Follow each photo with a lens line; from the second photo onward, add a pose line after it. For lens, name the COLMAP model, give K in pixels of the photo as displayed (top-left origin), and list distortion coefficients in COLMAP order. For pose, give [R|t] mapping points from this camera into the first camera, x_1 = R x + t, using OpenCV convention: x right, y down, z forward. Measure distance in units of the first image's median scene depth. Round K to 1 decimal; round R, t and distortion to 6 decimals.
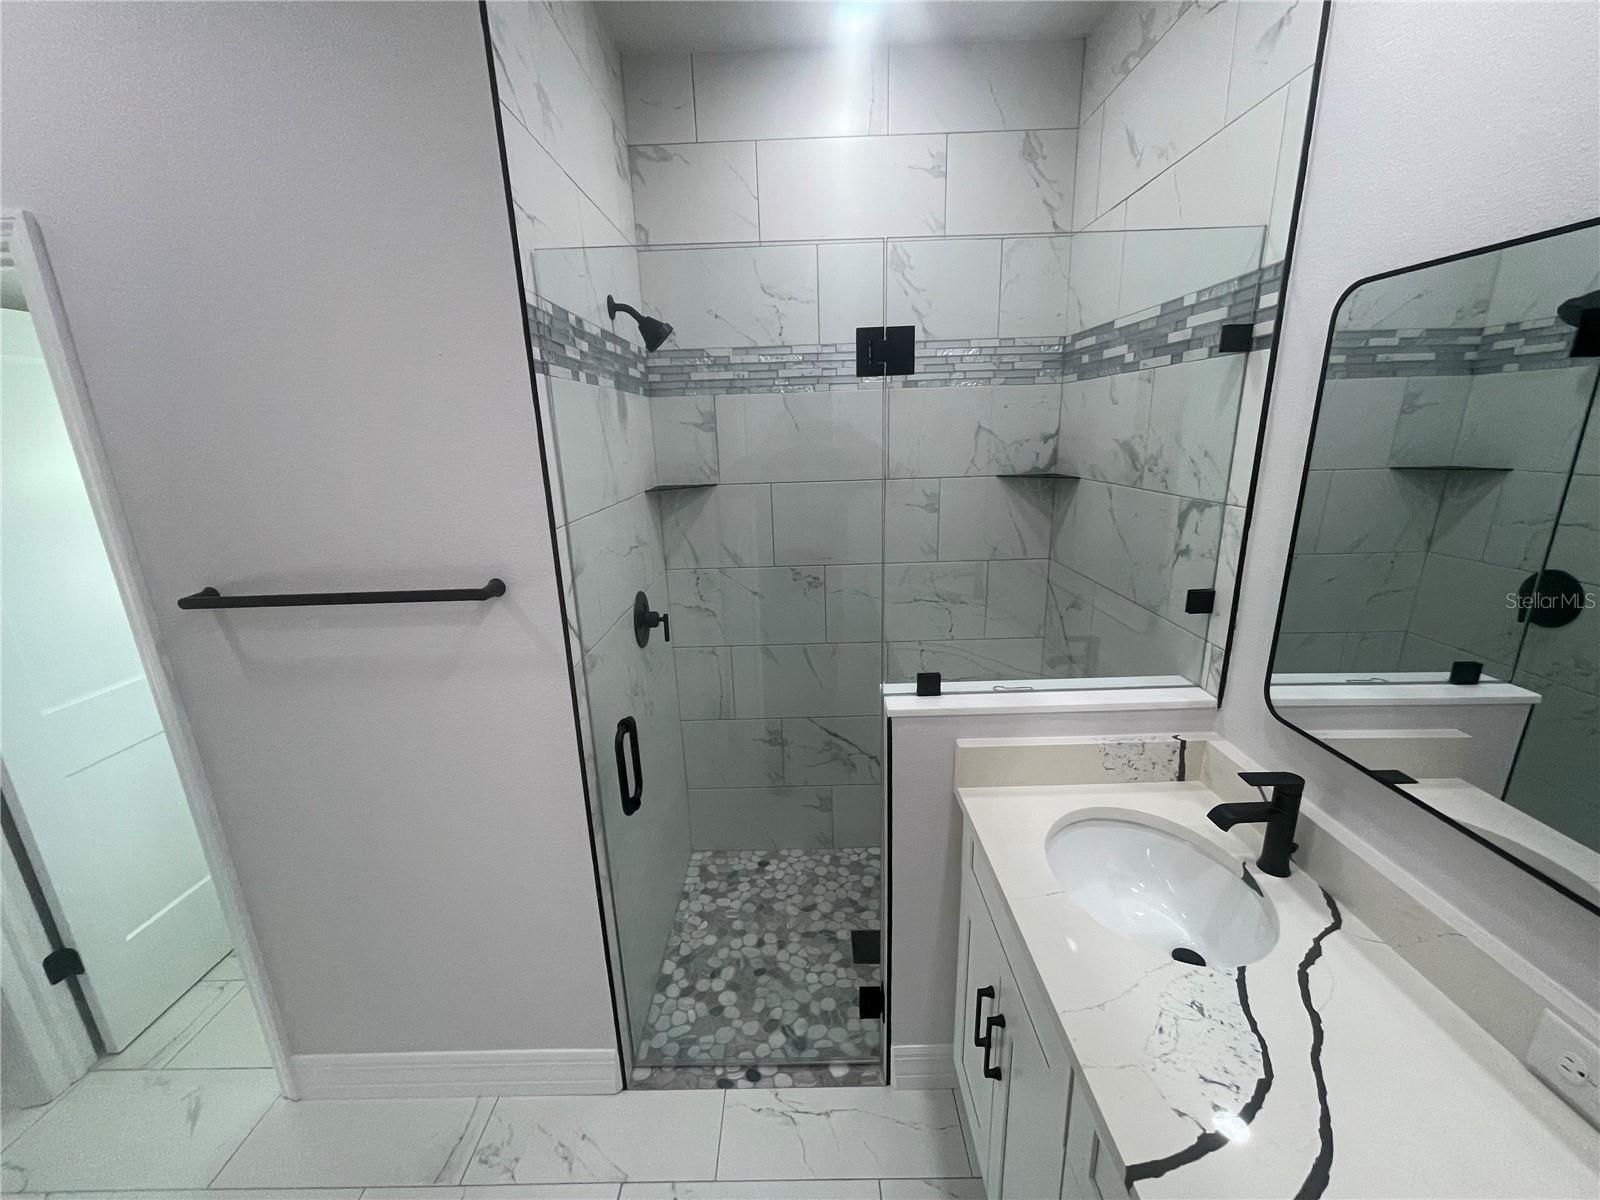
lens RADIAL K [[639.8, 0, 804.4], [0, 639.8, 599.6], [0, 0, 1]] dist [-0.008705, -0.000192]
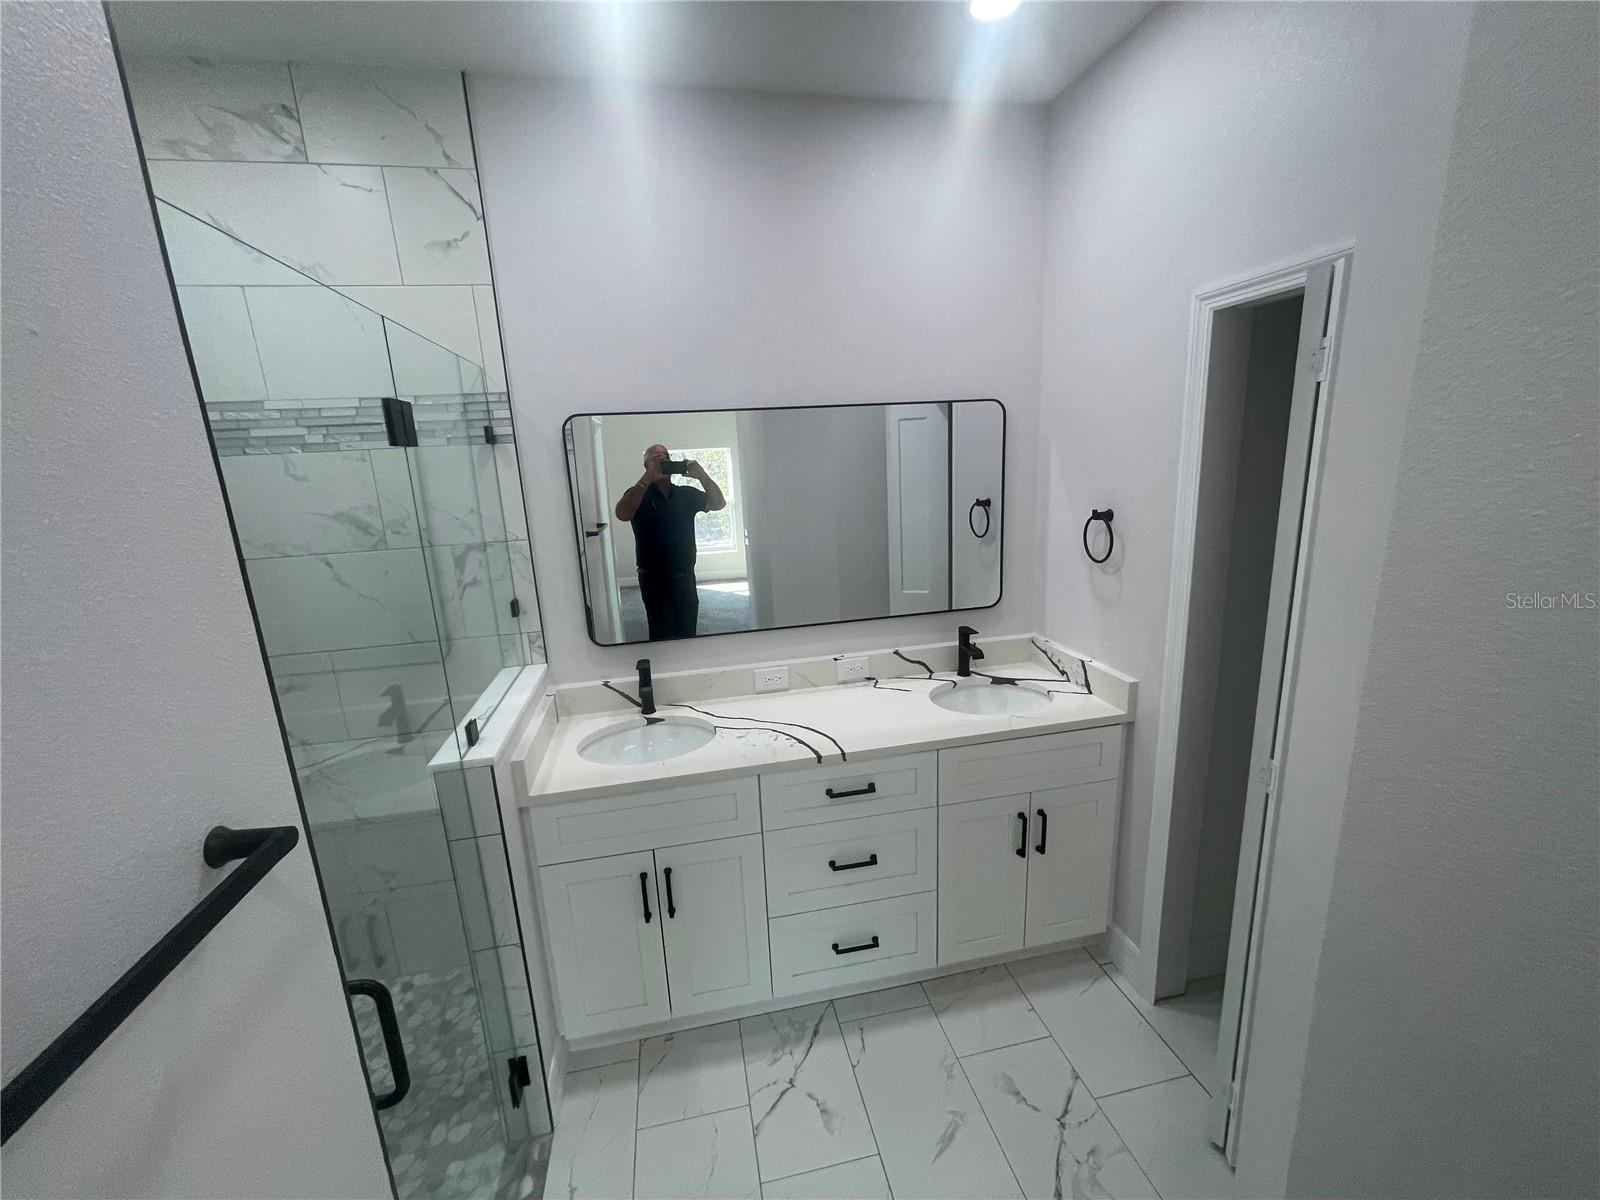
lens RADIAL K [[639.8, 0, 799.6], [0, 639.8, 604.4], [0, 0, 1]] dist [-0.008705, -0.000192]
pose [[-0.193349, -0.182313, 0.964043, -0.927741], [0.307427, 0.921844, 0.235991, -0.151620], [-0.931721, 0.342001, -0.122190, 0.573891]]
